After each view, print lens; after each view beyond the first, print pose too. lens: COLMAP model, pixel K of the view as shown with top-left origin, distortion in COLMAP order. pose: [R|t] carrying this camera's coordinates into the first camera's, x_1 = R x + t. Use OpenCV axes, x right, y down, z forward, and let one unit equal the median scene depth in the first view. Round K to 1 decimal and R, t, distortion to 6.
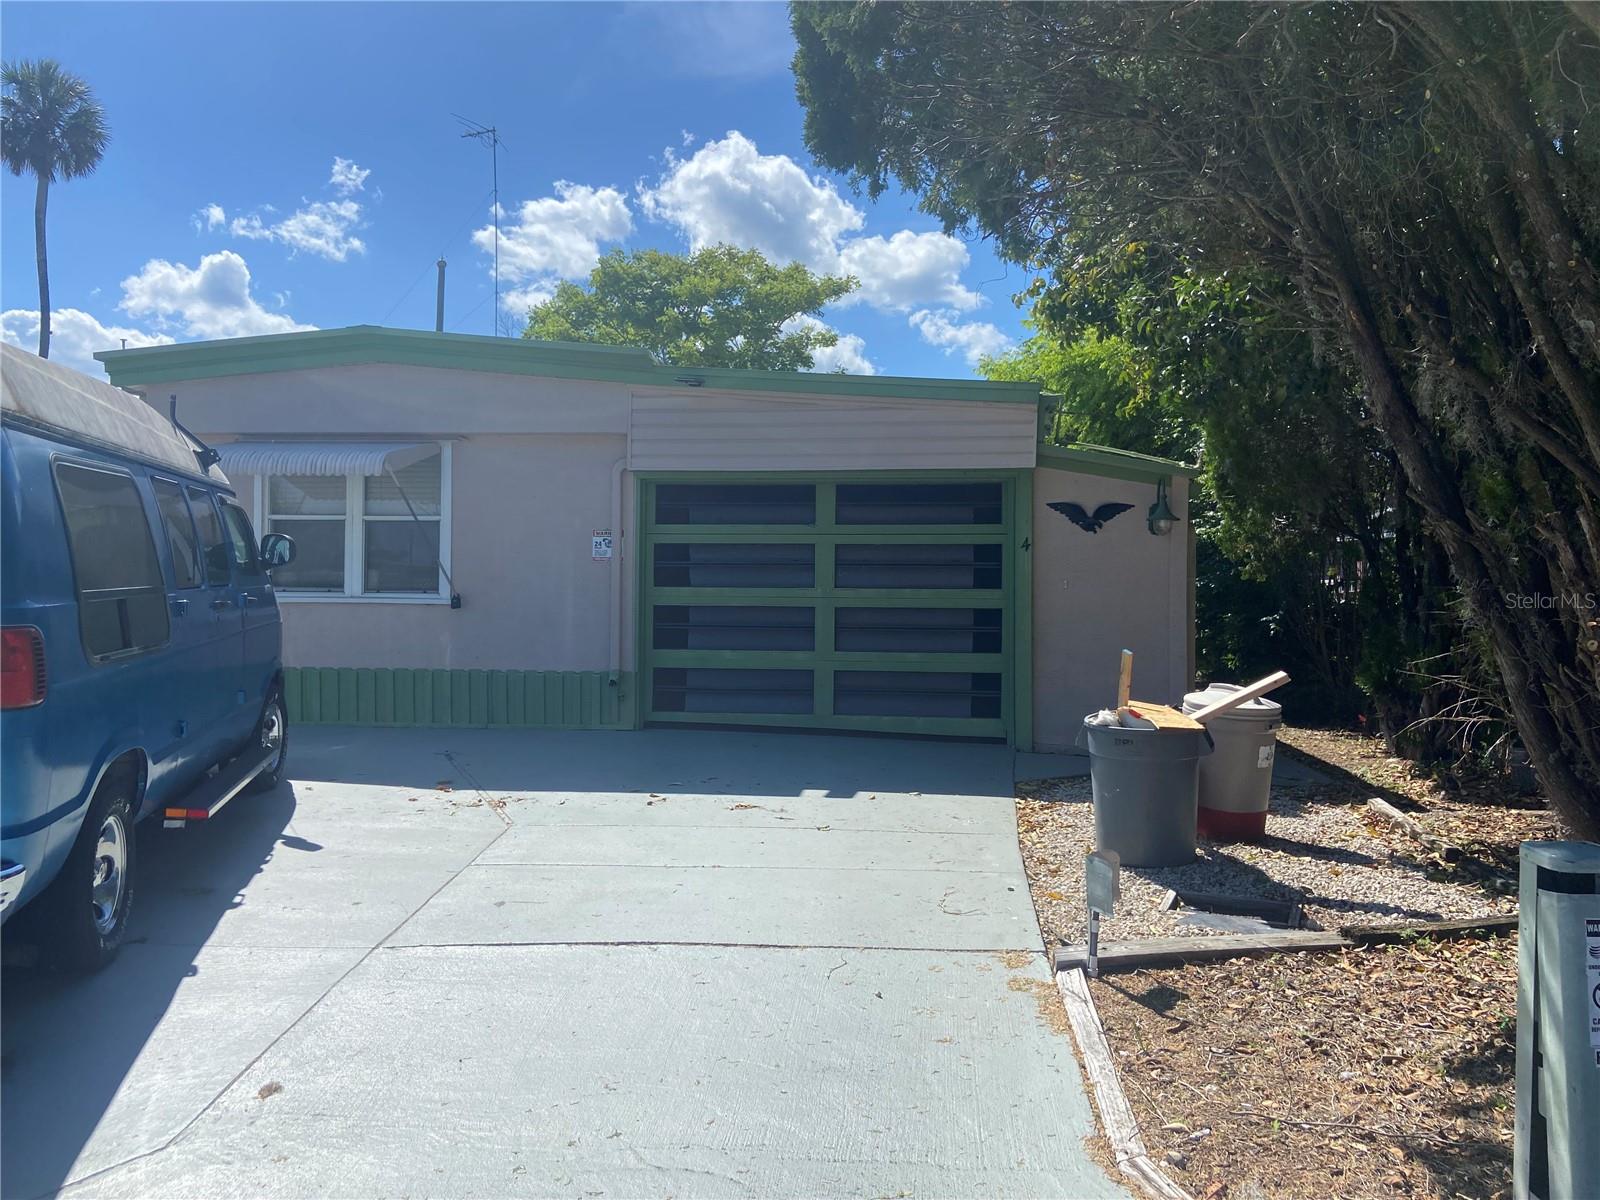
lens RADIAL K [[1222.1, 0, 839.3], [0, 1222.1, 578.3], [0, 0, 1]] dist [0.072521, -0.017294]
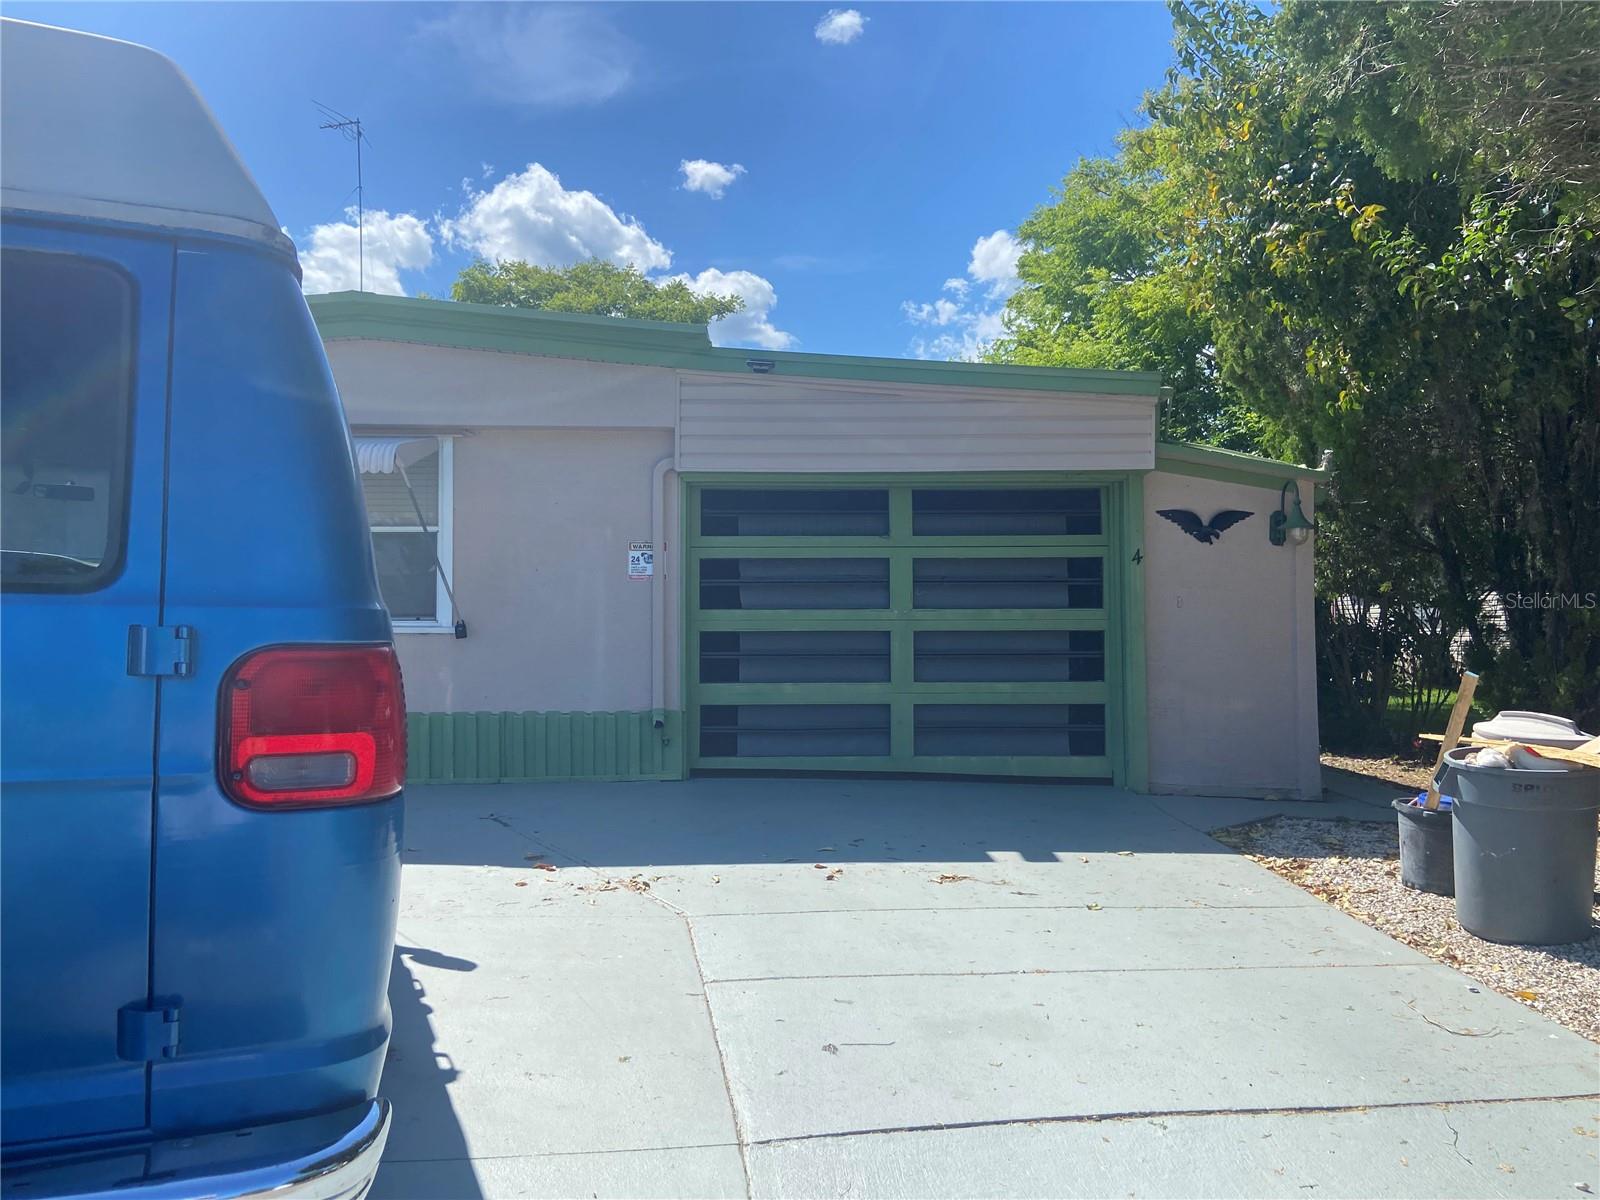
lens RADIAL K [[1199.6, 0, 799.1], [0, 1199.6, 576.9], [0, 0, 1]] dist [0.075148, 0.000936]
pose [[0.989888, -0.004961, 0.141767, -0.206879], [0.009366, 0.999493, -0.030421, 0.010657], [-0.141544, 0.031441, 0.989433, 0.171585]]
